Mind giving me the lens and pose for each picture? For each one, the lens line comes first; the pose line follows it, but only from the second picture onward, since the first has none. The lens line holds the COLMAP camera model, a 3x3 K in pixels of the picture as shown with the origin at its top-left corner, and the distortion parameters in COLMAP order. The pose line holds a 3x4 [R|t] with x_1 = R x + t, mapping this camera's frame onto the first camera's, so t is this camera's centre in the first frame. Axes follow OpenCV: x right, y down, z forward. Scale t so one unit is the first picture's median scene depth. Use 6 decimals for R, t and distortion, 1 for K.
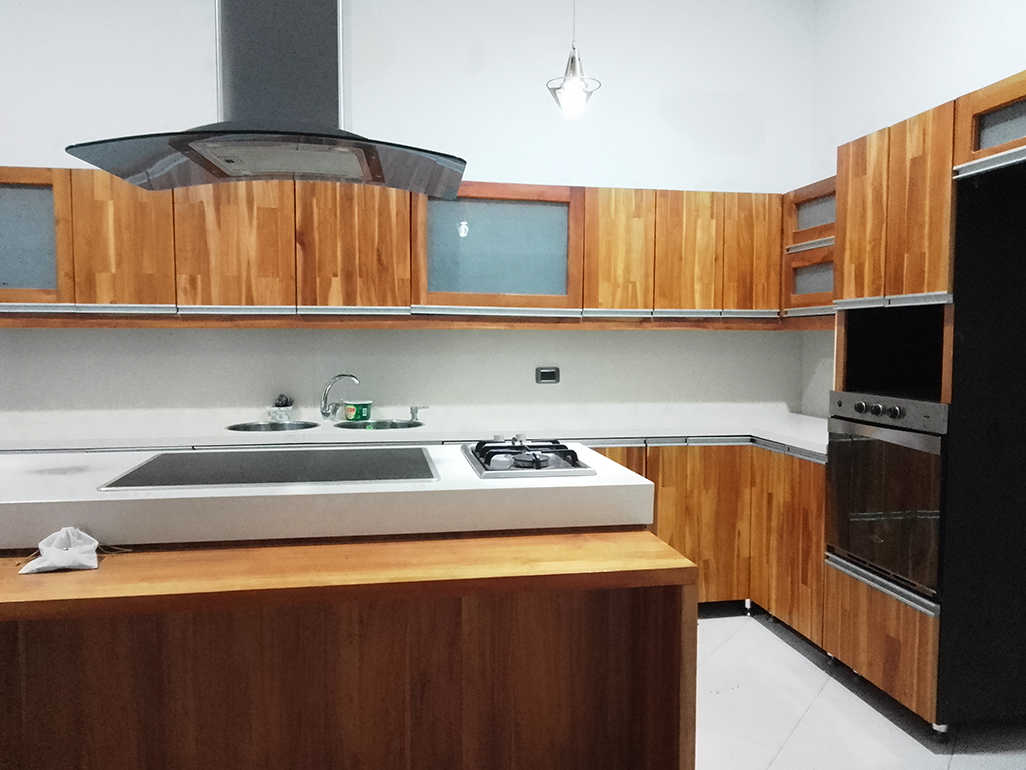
lens RADIAL K [[772.3, 0, 513.2], [0, 772.3, 386.5], [0, 0, 1]] dist [0.000972, -0.005455]
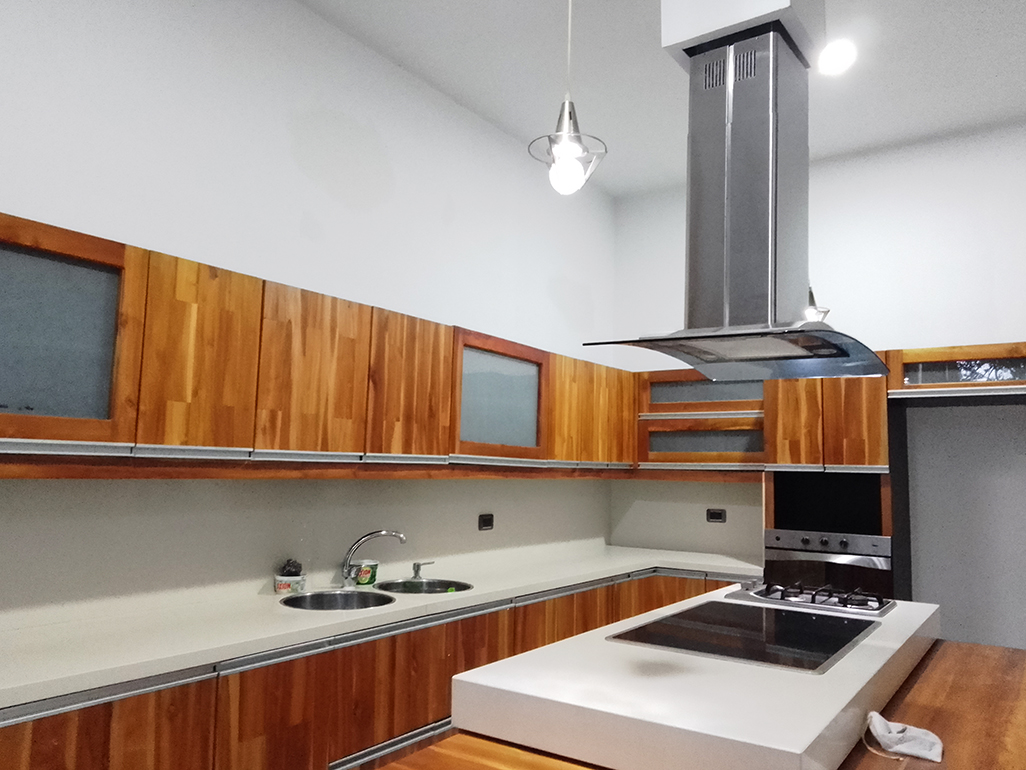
lens RADIAL K [[772.3, 0, 513.2], [0, 772.3, 385.8], [0, 0, 1]] dist [0.000972, -0.005455]
pose [[0.706574, 0.087726, 0.702180, -0.777001], [0.025641, 0.988460, -0.149293, -0.046092], [-0.707174, 0.123491, 0.696171, 0.279801]]
